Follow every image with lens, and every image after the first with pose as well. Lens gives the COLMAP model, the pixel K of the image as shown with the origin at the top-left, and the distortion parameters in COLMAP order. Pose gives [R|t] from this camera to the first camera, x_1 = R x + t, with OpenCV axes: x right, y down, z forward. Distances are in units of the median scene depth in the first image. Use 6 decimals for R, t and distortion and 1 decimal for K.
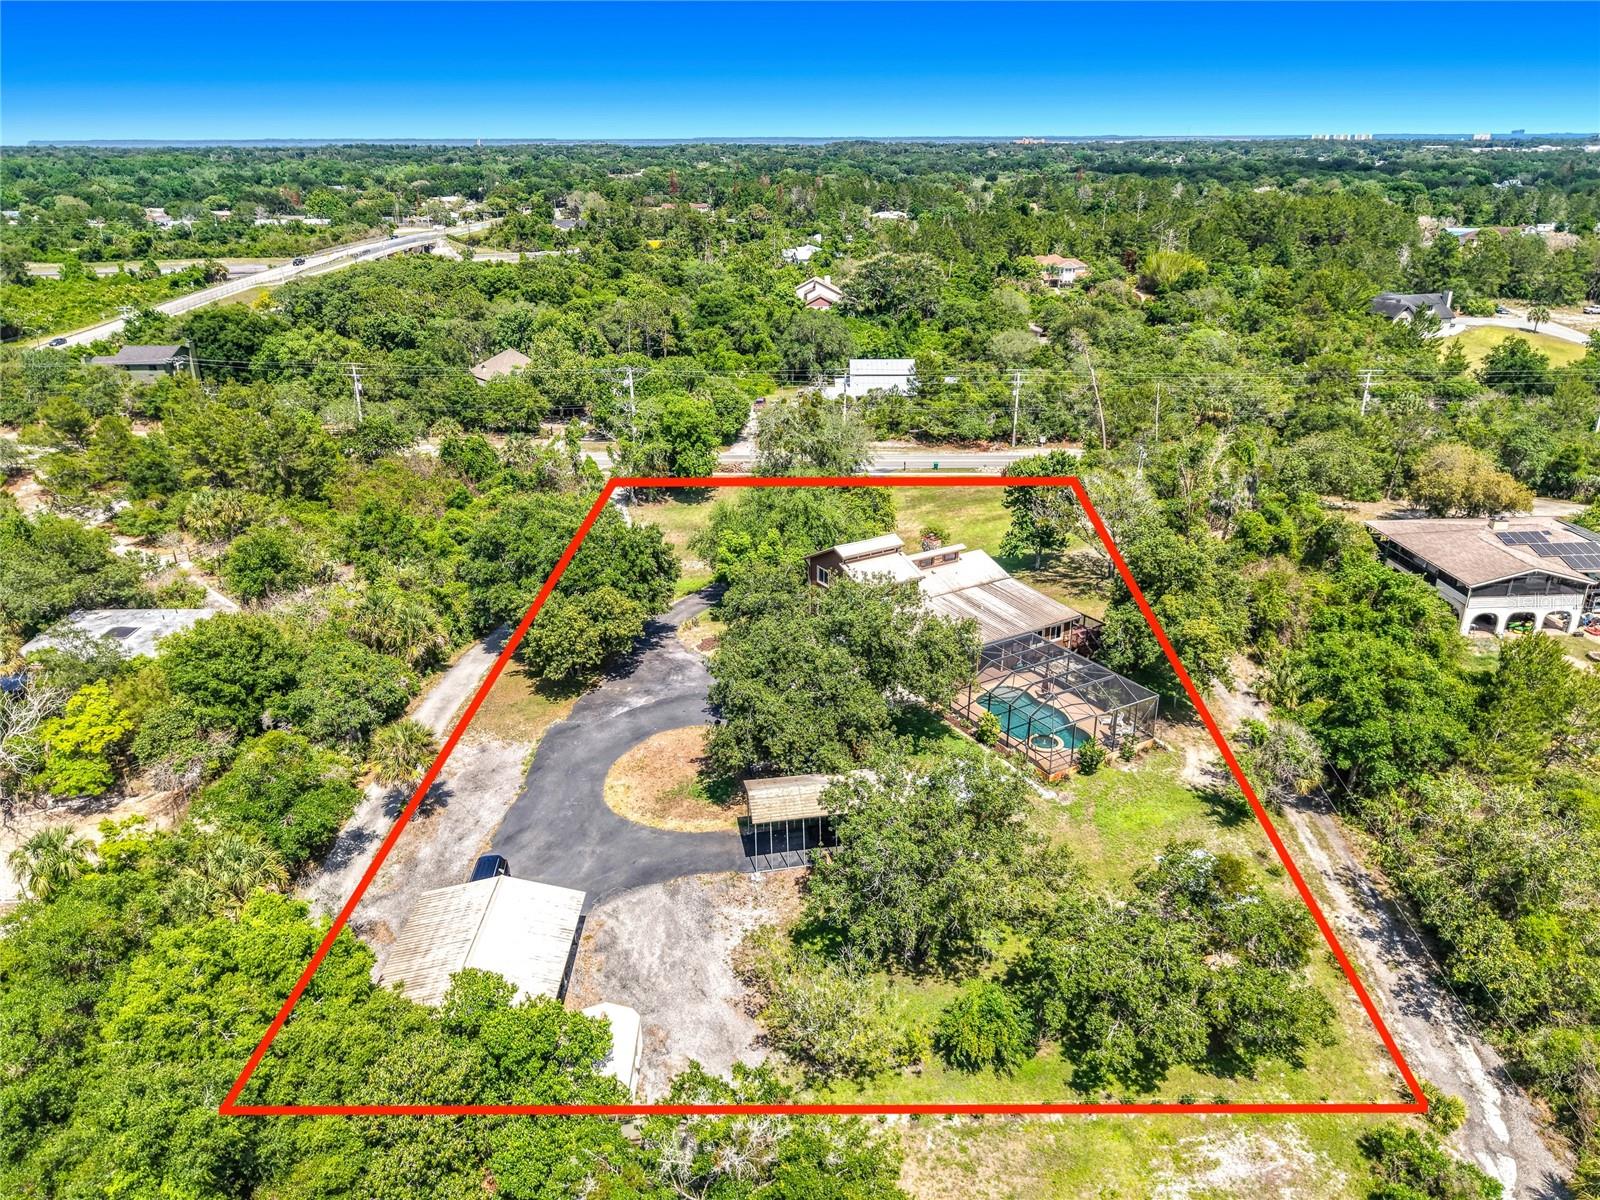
lens RADIAL K [[1131.4, 0, 784.4], [0, 1131.4, 606.3], [0, 0, 1]] dist [0.019393, -0.026952]
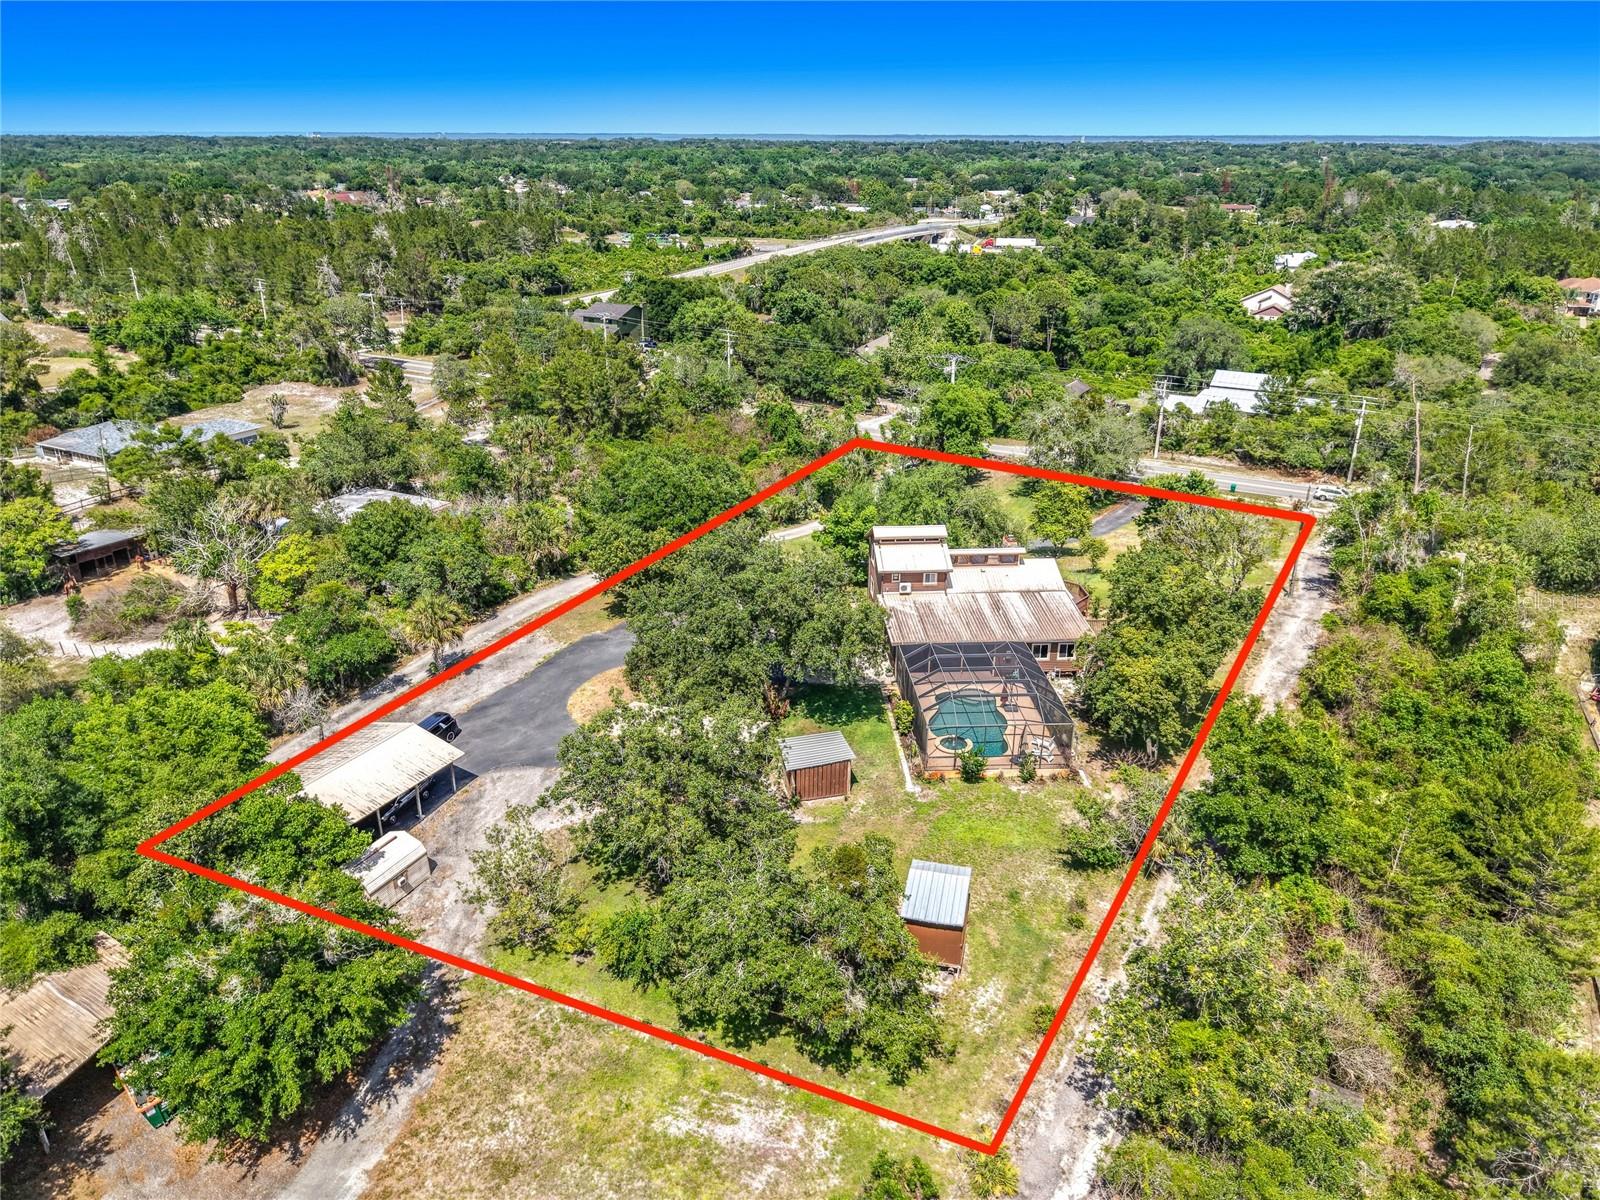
lens RADIAL K [[1116.6, 0, 800.0], [0, 1116.6, 600.0], [0, 0, 1]] dist [0.010269, -0.028122]
pose [[0.884080, 0.184133, -0.429531, 0.496232], [-0.182780, 0.982132, 0.044818, -0.022573], [0.430108, 0.038887, 0.901939, 0.053706]]
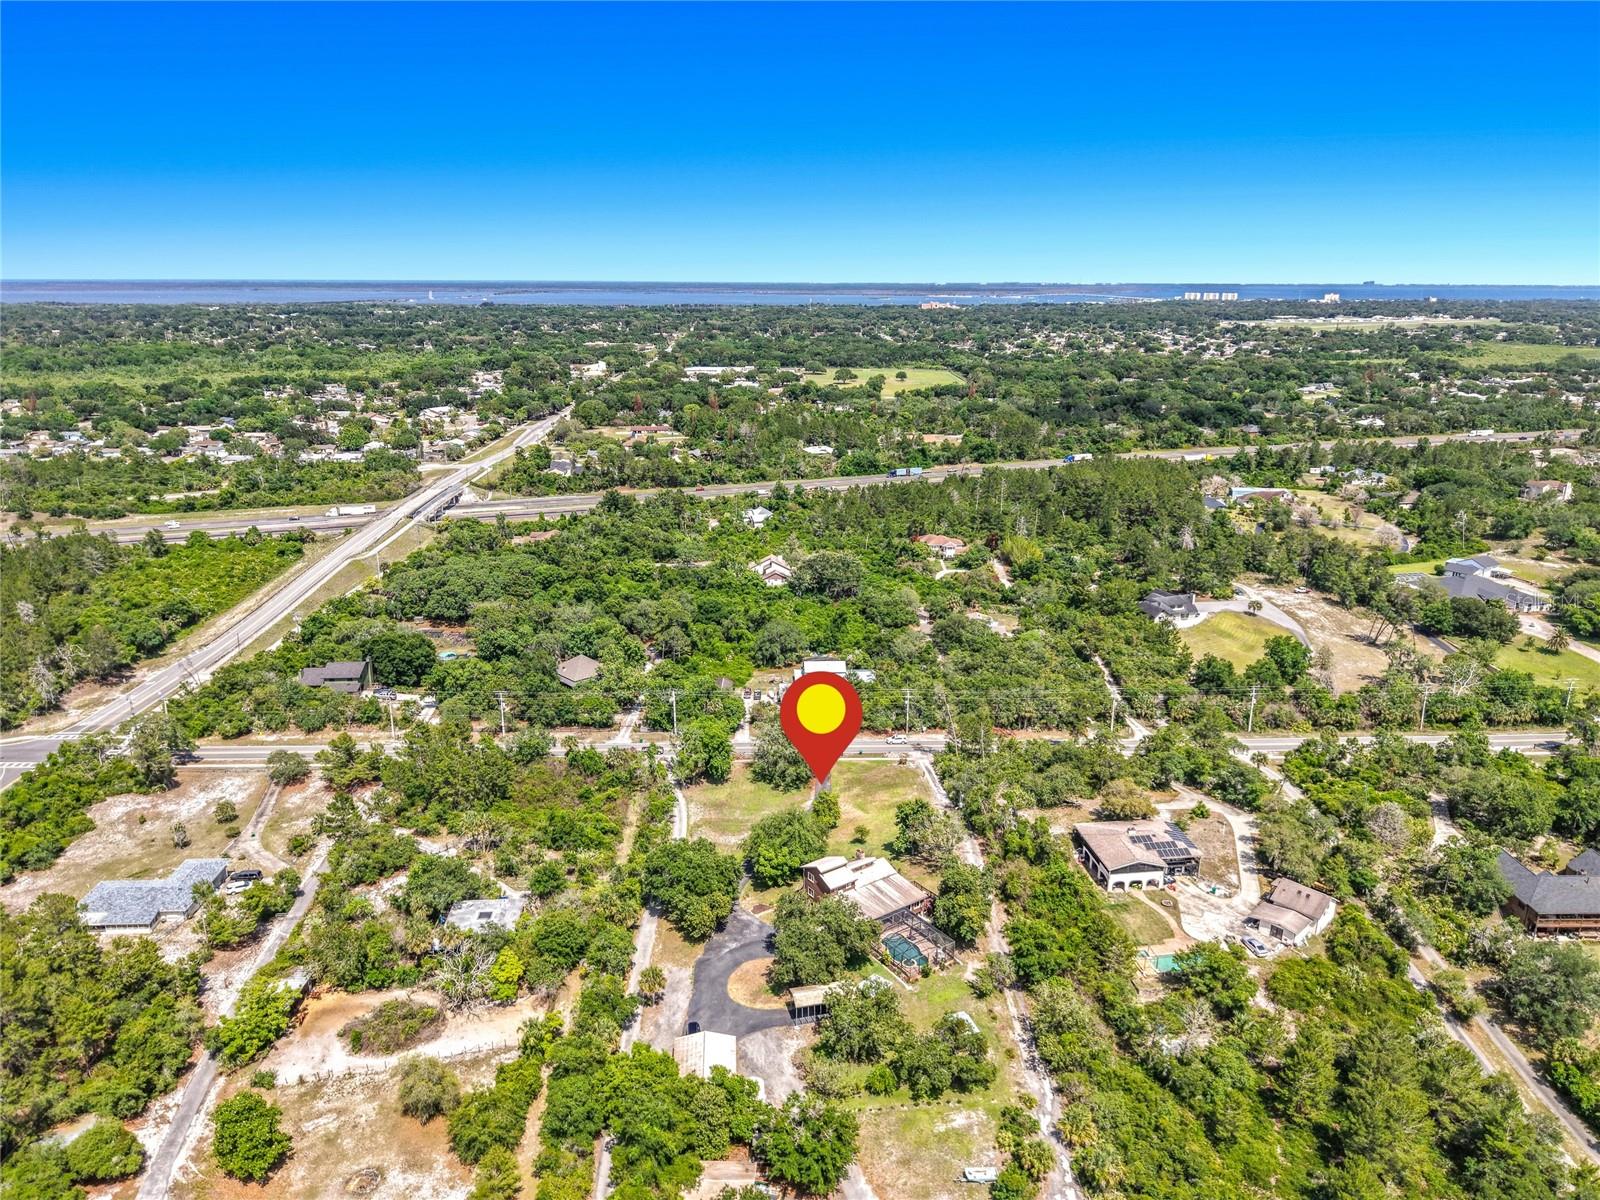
lens RADIAL K [[1116.6, 0, 800.0], [0, 1116.6, 600.0], [0, 0, 1]] dist [0.010269, -0.028122]
pose [[0.996766, -0.004122, 0.080257, -0.182759], [0.011929, 0.995209, -0.097039, -0.408900], [-0.079473, 0.097682, 0.992039, -1.374947]]
